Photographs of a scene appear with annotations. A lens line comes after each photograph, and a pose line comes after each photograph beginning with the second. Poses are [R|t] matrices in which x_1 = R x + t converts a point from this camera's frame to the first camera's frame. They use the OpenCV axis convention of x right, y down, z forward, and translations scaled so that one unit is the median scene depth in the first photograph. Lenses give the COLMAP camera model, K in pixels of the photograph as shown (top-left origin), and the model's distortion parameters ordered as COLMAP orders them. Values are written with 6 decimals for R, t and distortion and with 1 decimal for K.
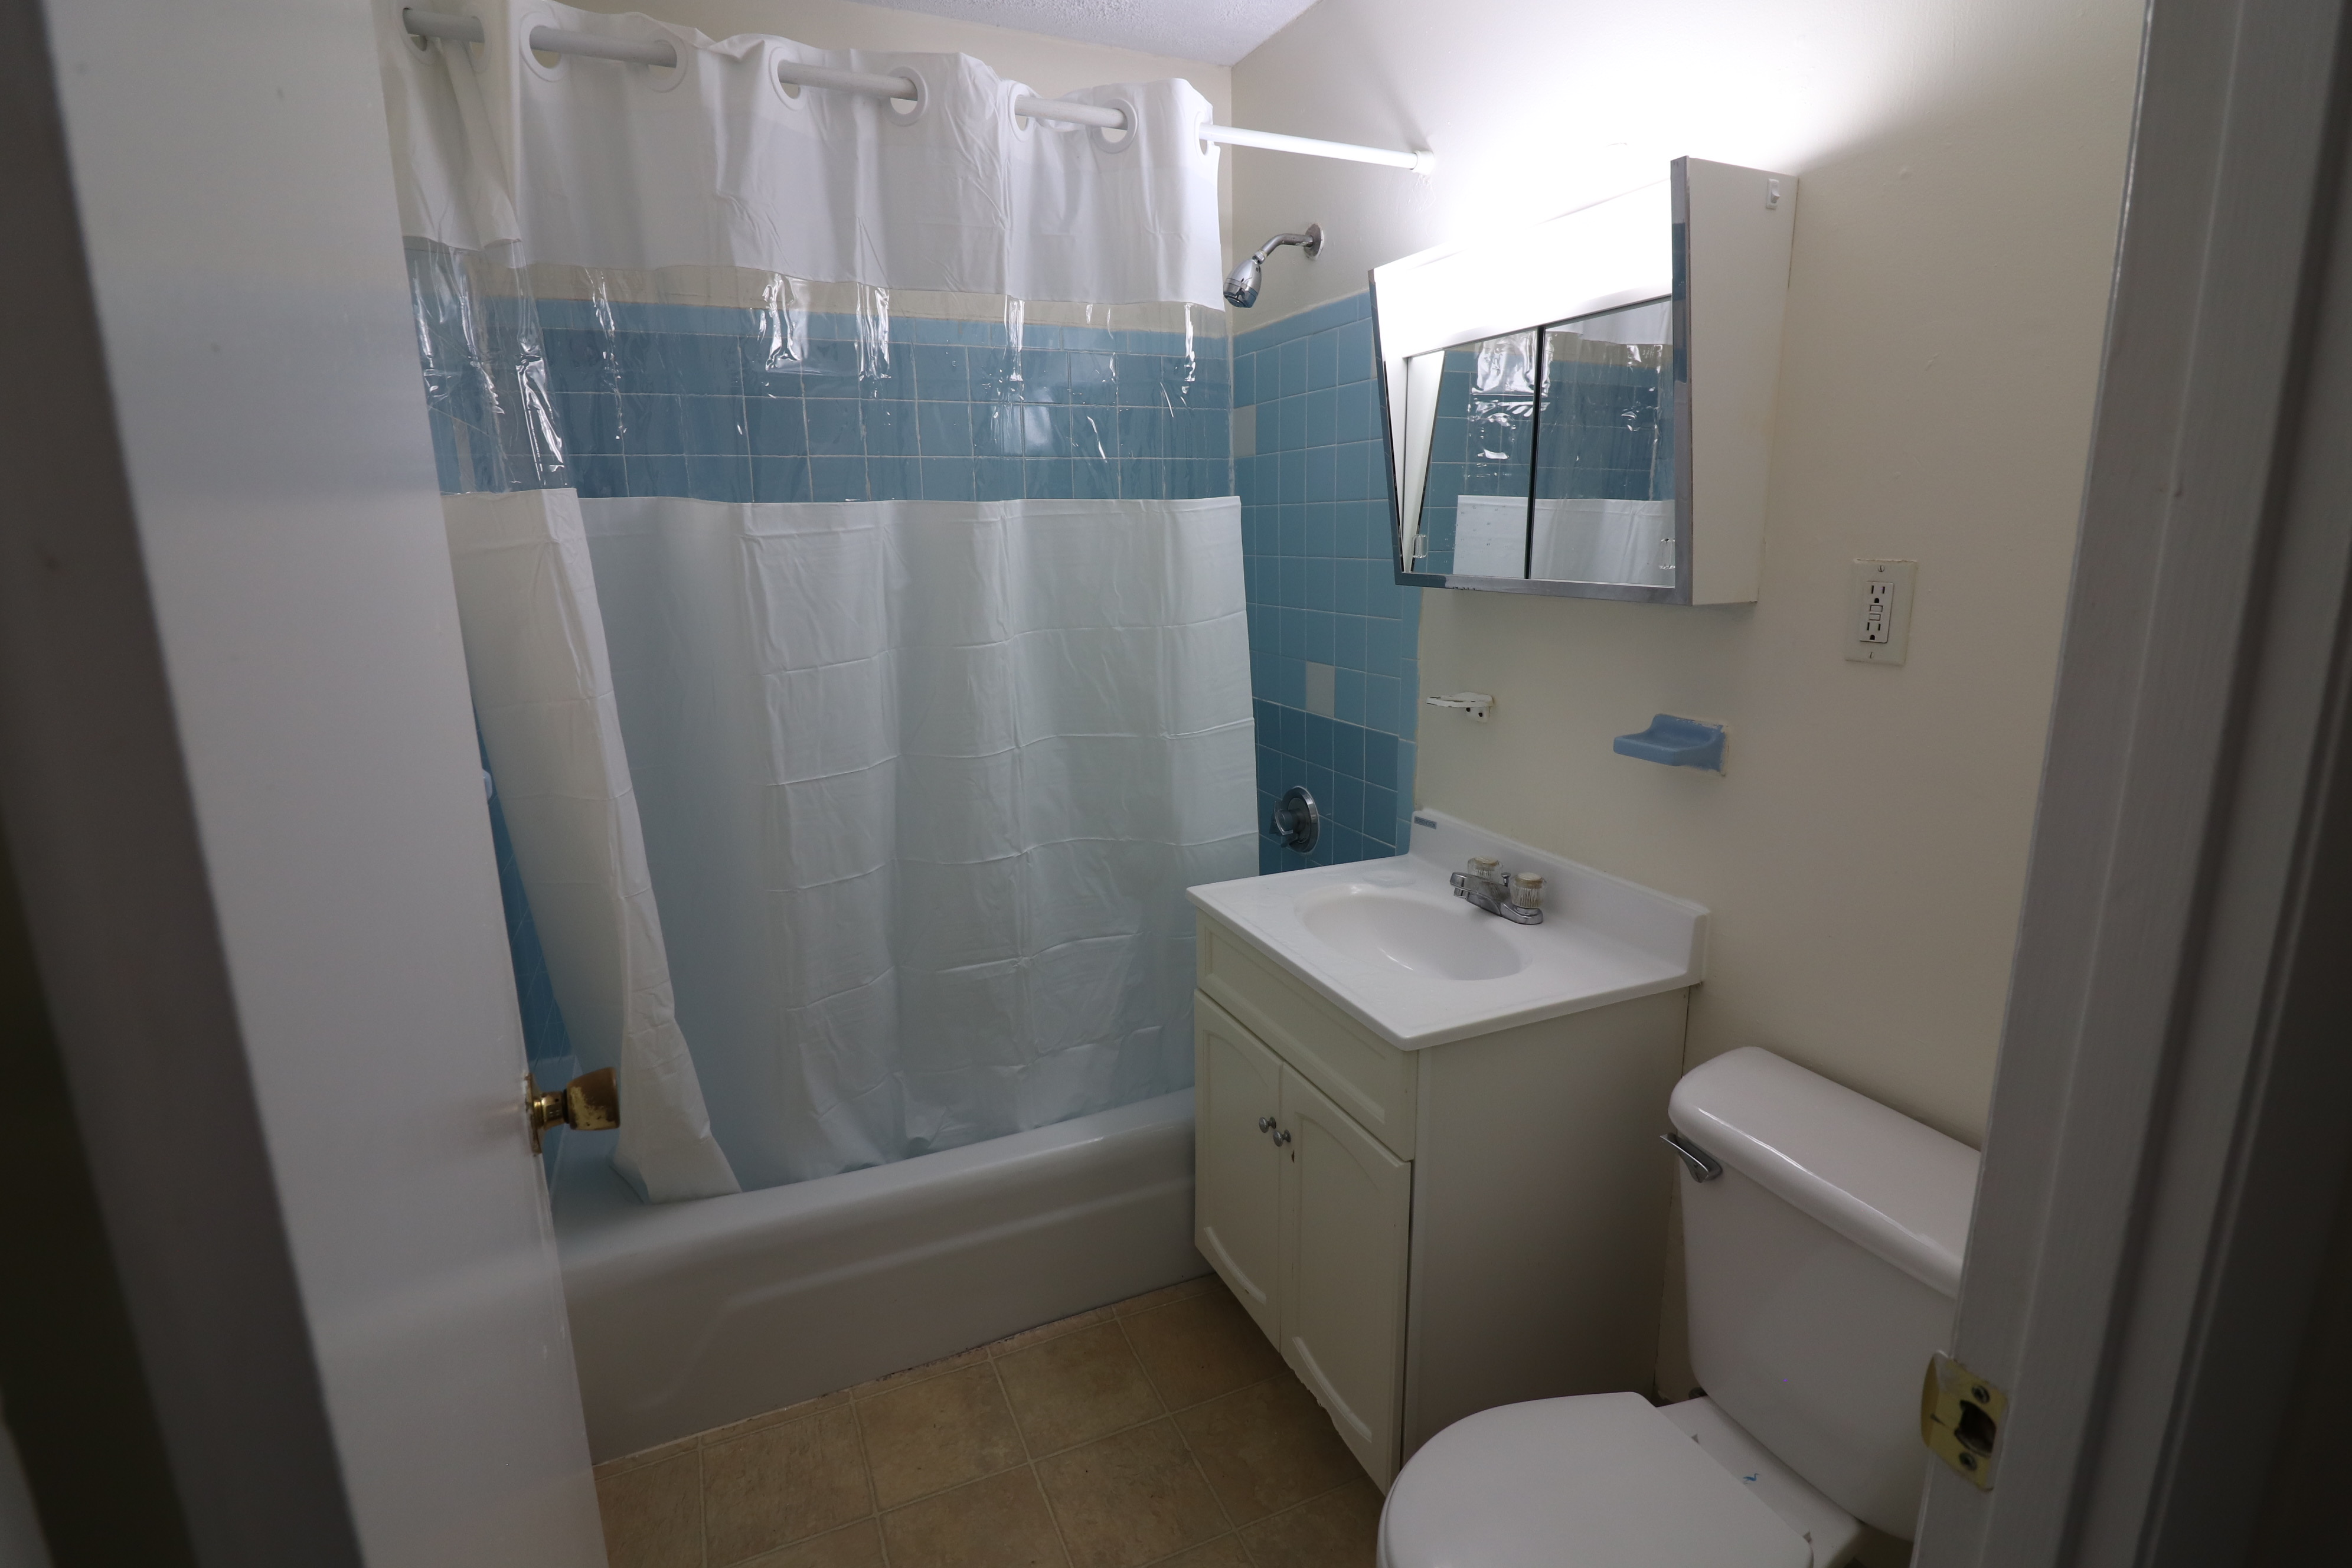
lens RADIAL K [[1110.4, 0, 1165.7], [0, 1110.4, 765.4], [0, 0, 1]] dist [0.003274, -0.014689]
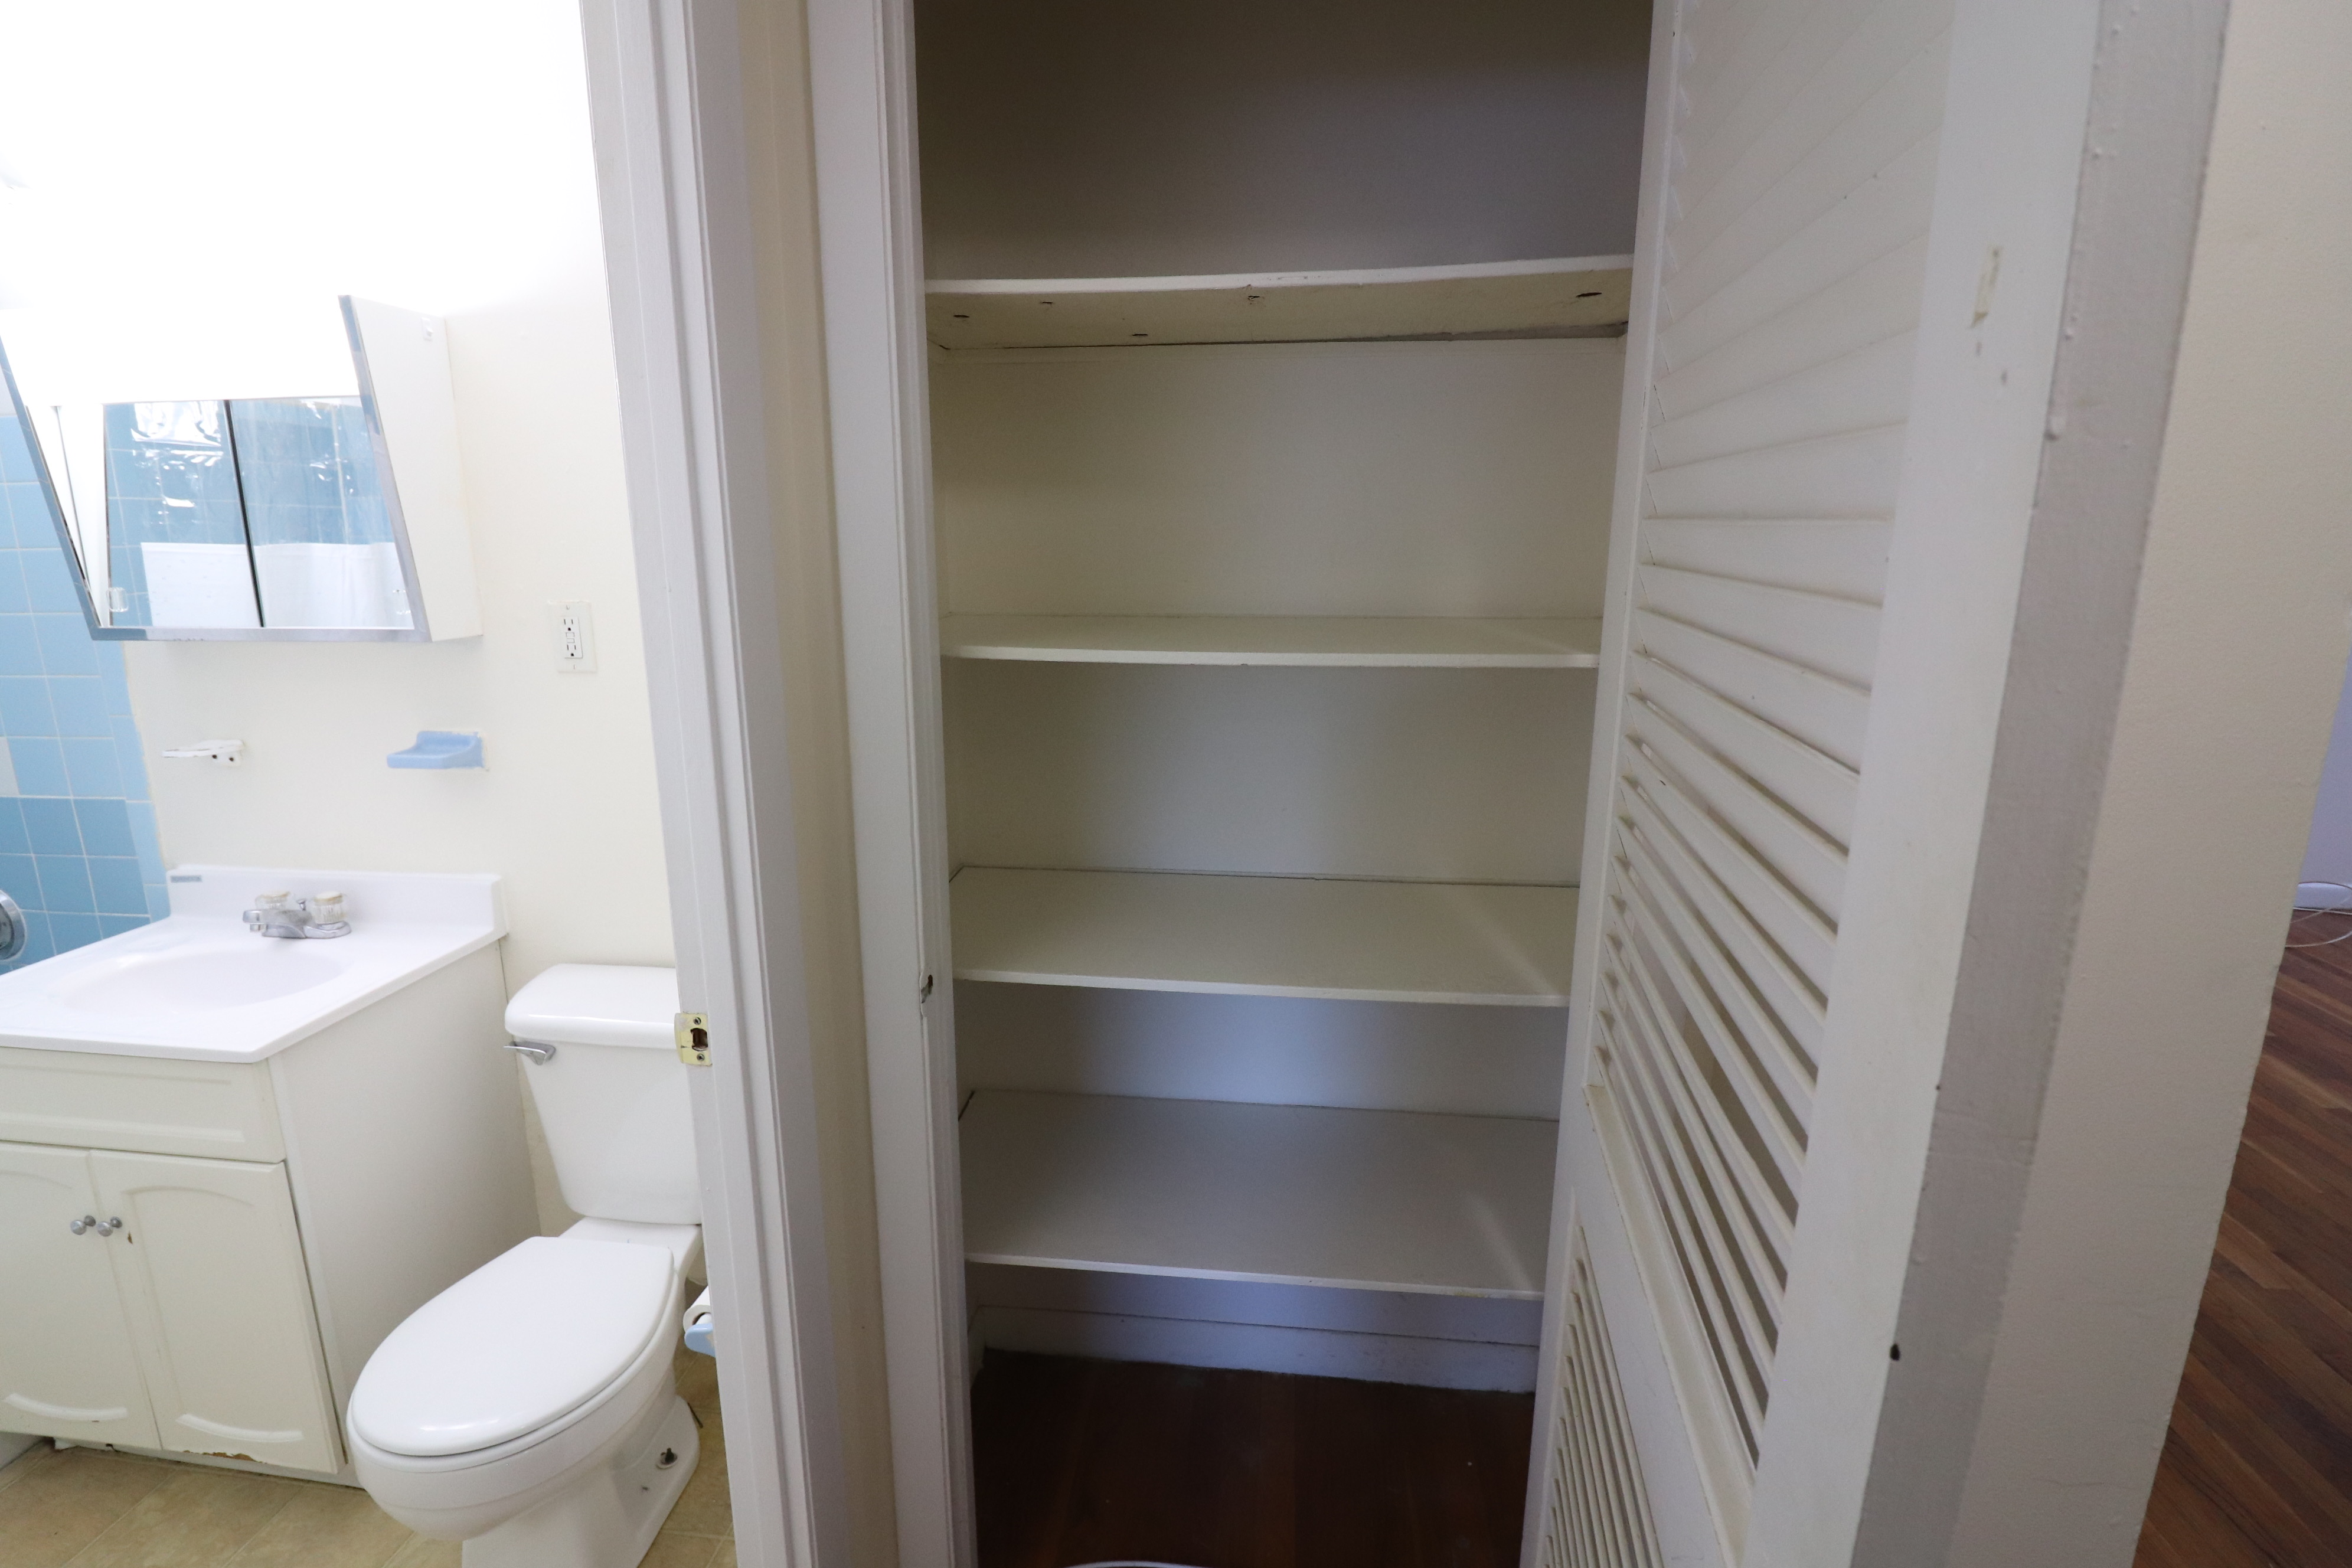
lens RADIAL K [[1110.4, 0, 1165.7], [0, 1110.4, 765.4], [0, 0, 1]] dist [0.003274, -0.014689]
pose [[0.502893, -0.167755, 0.847913, -0.161346], [0.179126, 0.979916, 0.087633, 0.026952], [-0.845584, 0.107813, 0.522842, -0.284392]]
